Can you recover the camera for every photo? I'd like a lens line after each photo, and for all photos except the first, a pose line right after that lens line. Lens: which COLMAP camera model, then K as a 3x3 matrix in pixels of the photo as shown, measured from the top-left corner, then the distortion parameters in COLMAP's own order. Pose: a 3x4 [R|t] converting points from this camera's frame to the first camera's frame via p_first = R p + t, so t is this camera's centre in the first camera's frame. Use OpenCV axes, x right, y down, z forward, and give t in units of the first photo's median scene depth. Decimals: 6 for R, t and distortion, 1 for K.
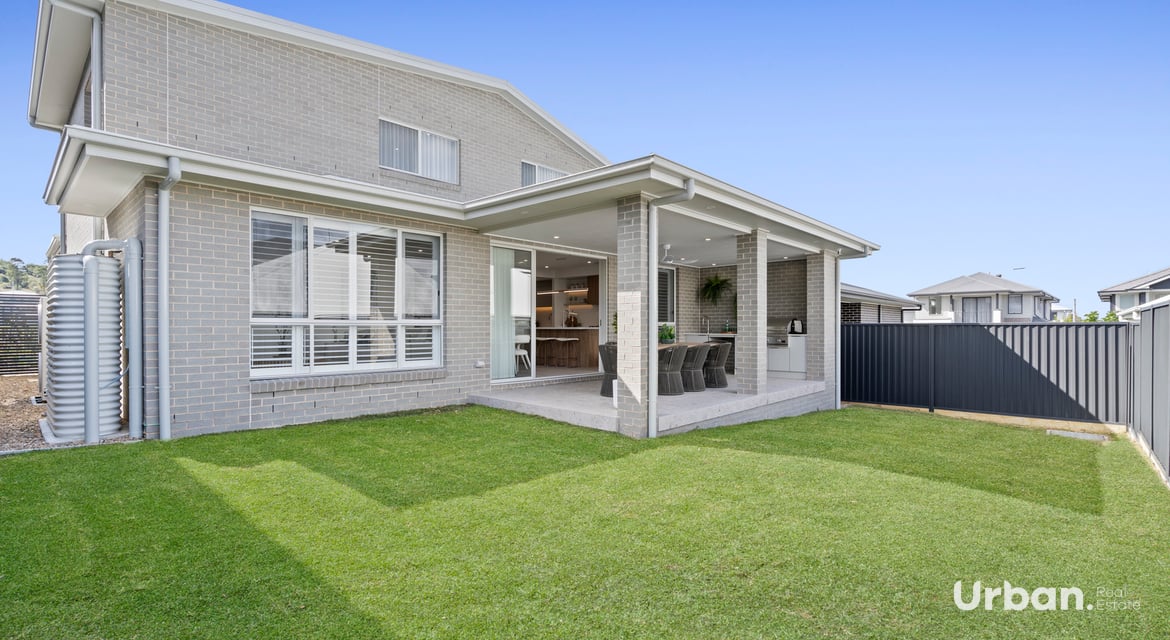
lens RADIAL K [[529.5, 0, 586.0], [0, 529.5, 326.3], [0, 0, 1]] dist [-0.000852, 0.000224]
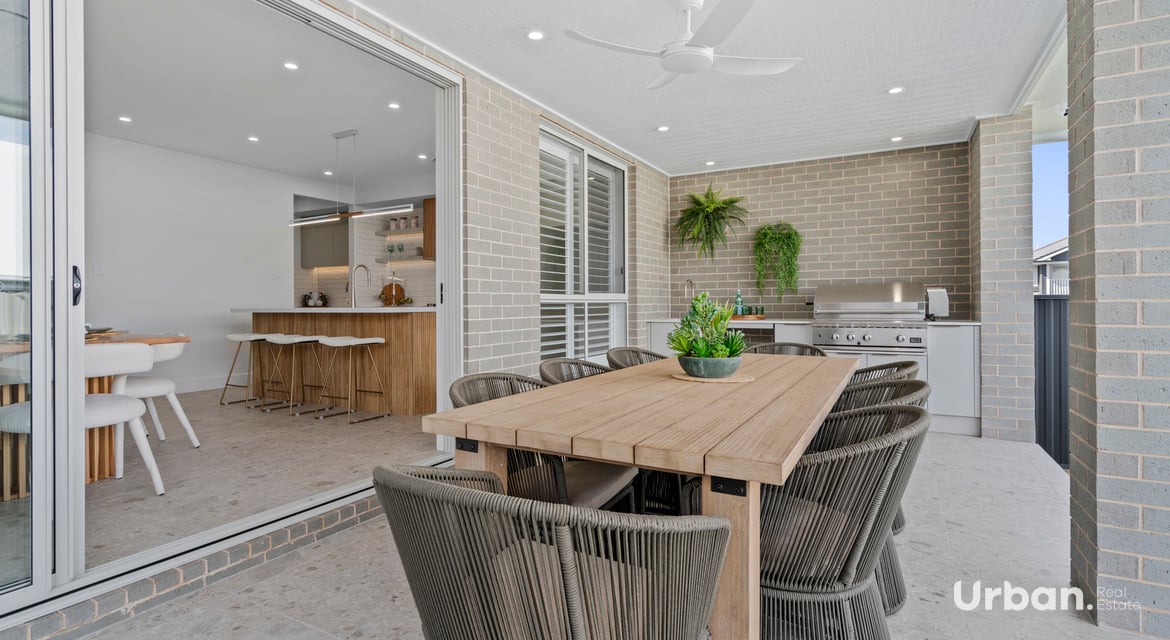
lens RADIAL K [[583.2, 0, 586.3], [0, 583.2, 315.3], [0, 0, 1]] dist [-0.001035, -0.000181]
pose [[0.971134, -0.011100, 0.238274, 0.022884], [0.006410, 0.999770, 0.020449, -0.000204], [-0.238447, -0.018331, 0.970983, 0.534281]]
